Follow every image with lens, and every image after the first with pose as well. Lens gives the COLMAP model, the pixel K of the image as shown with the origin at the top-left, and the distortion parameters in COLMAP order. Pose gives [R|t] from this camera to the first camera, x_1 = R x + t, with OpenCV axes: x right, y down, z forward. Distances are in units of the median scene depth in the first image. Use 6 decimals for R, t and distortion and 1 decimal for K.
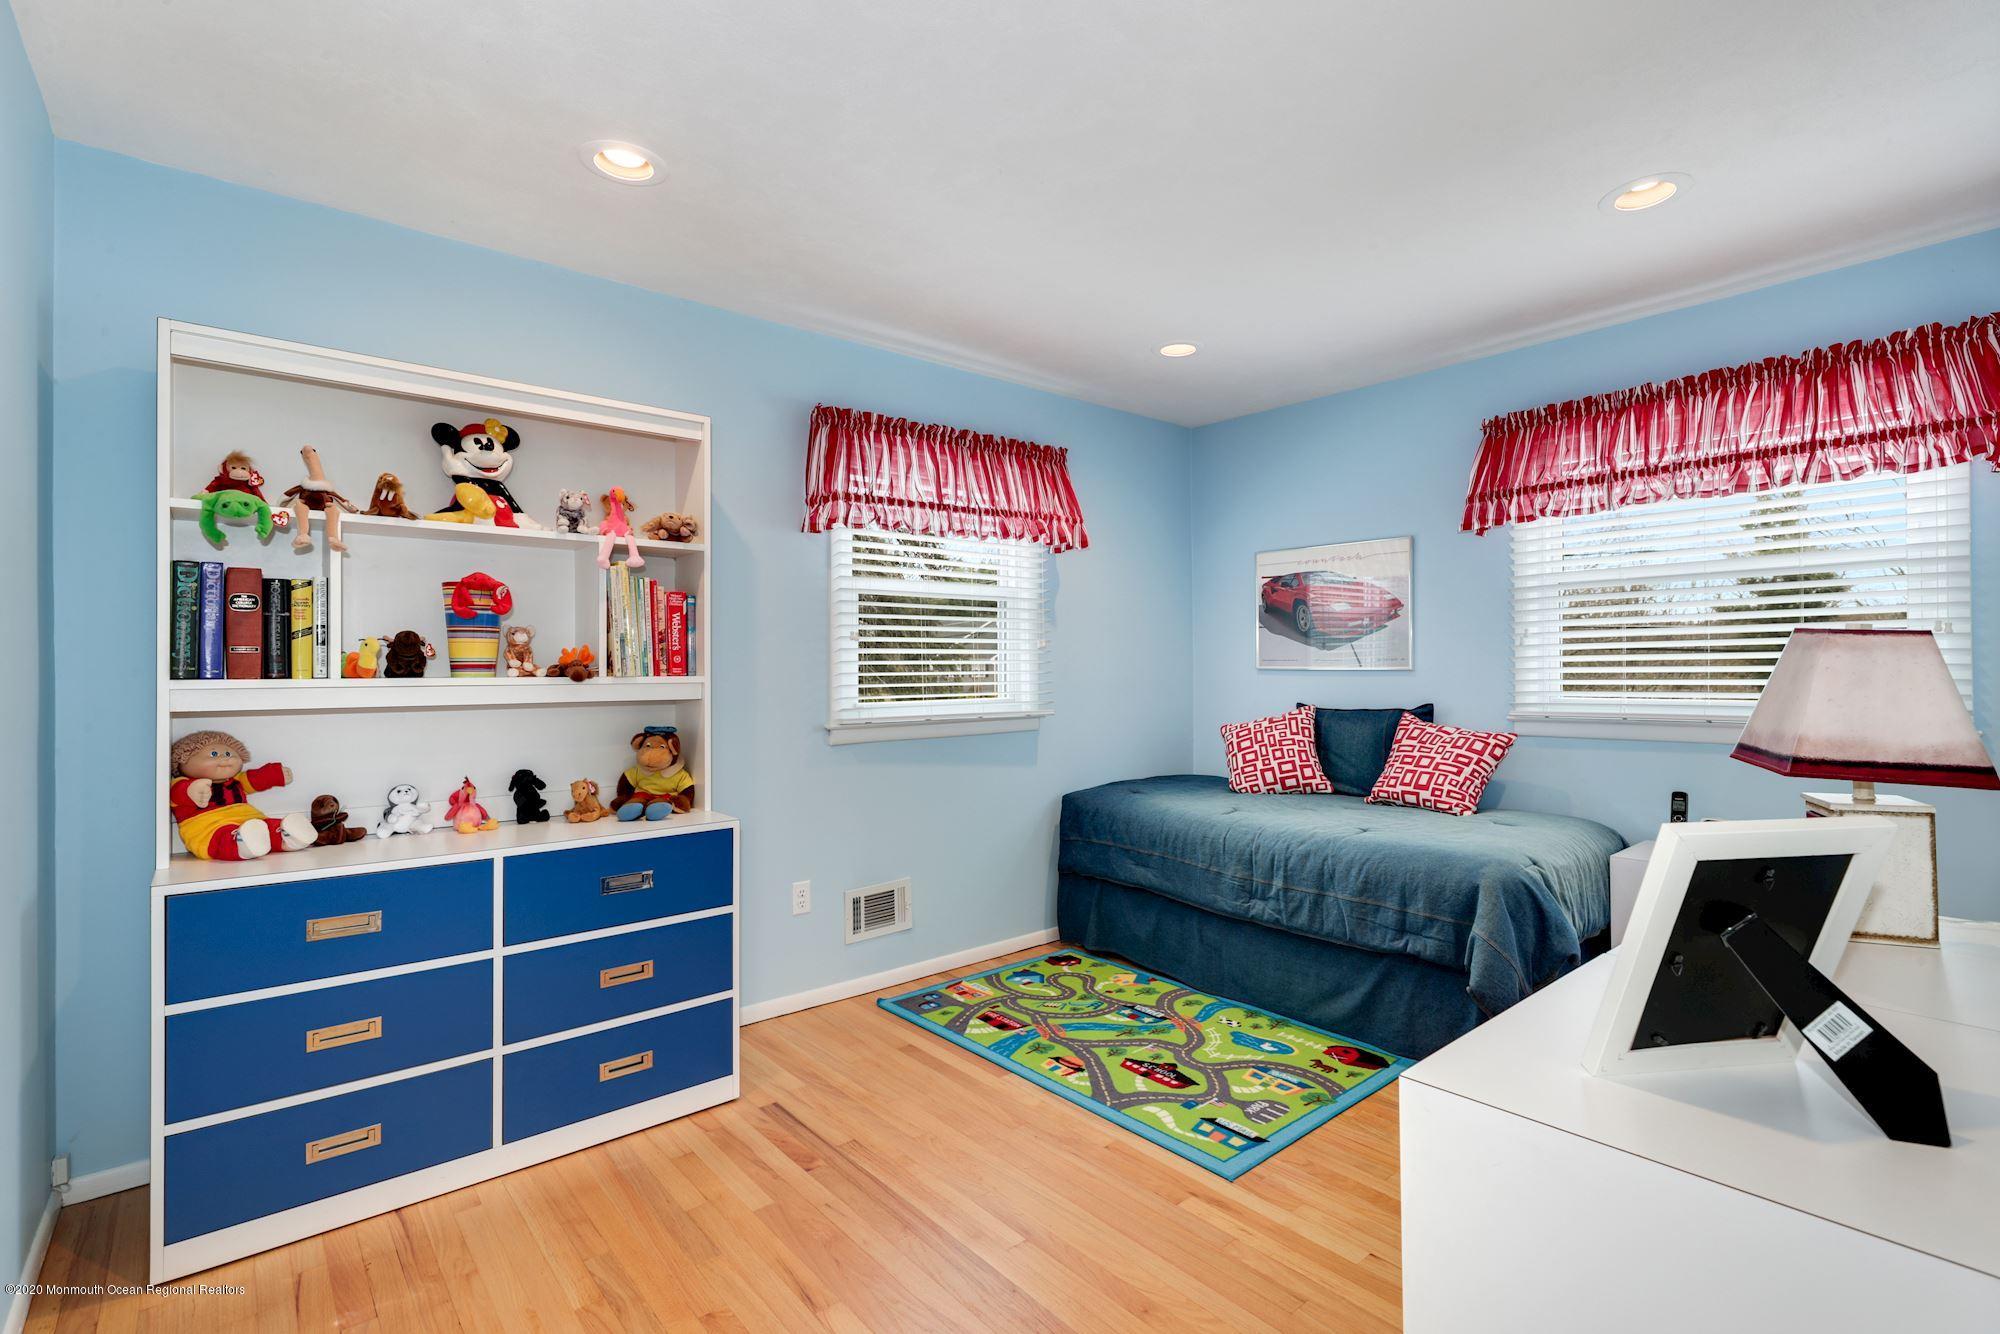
lens RADIAL K [[915.2, 0, 1005.0], [0, 915.2, 664.0], [0, 0, 1]] dist [0.001469, -0.002367]
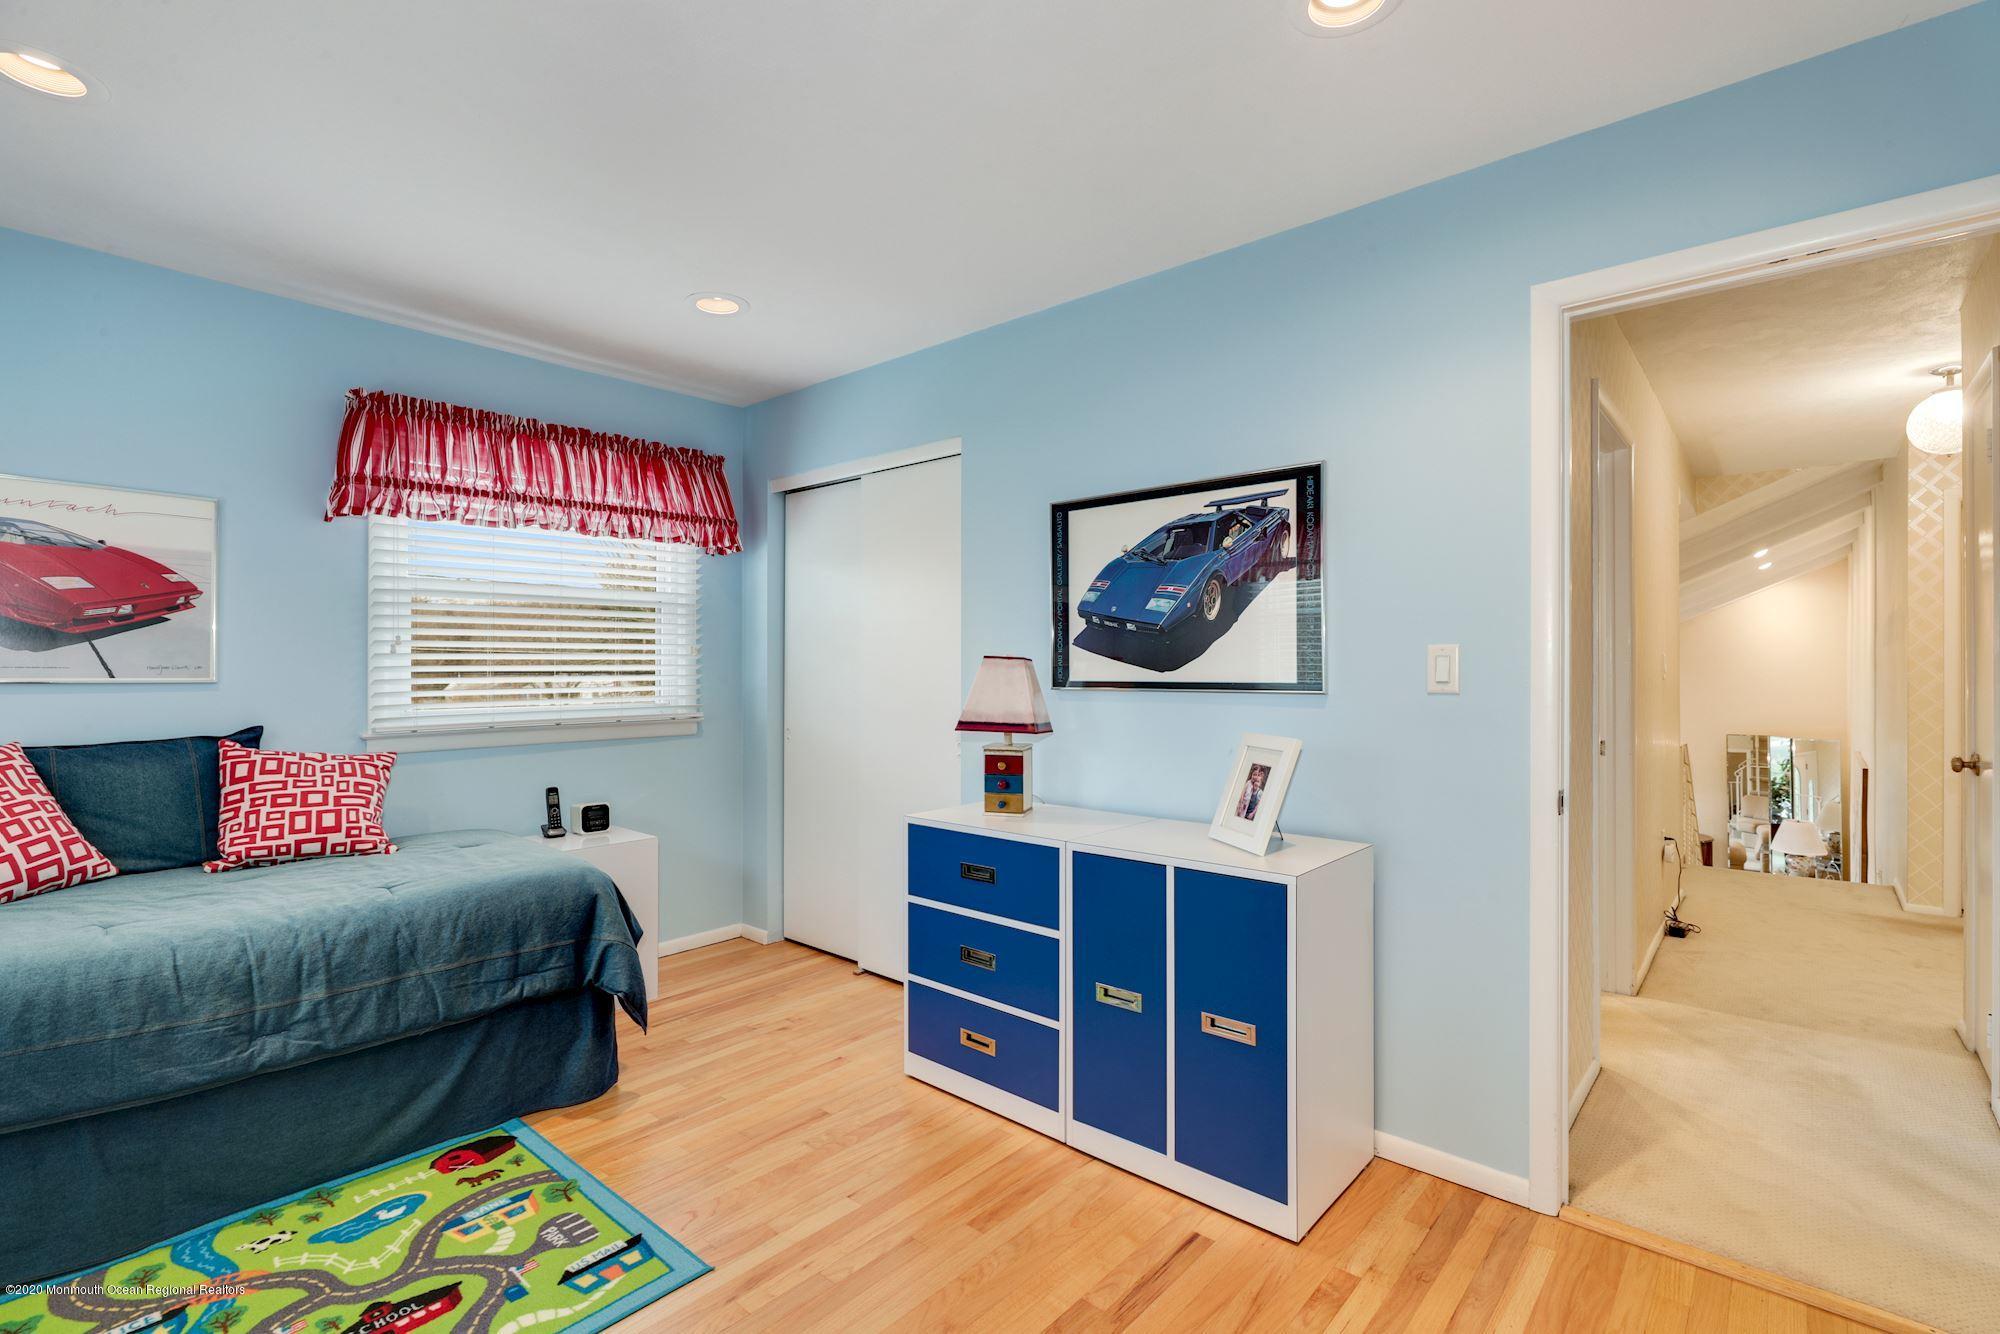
lens RADIAL K [[915.2, 0, 1004.9], [0, 915.2, 670.6], [0, 0, 1]] dist [0.001469, -0.002367]
pose [[-0.148838, 0.007175, 0.988835, -0.464475], [-0.001118, 0.999972, -0.007424, 0.002551], [-0.988861, -0.002210, -0.148826, 0.605563]]
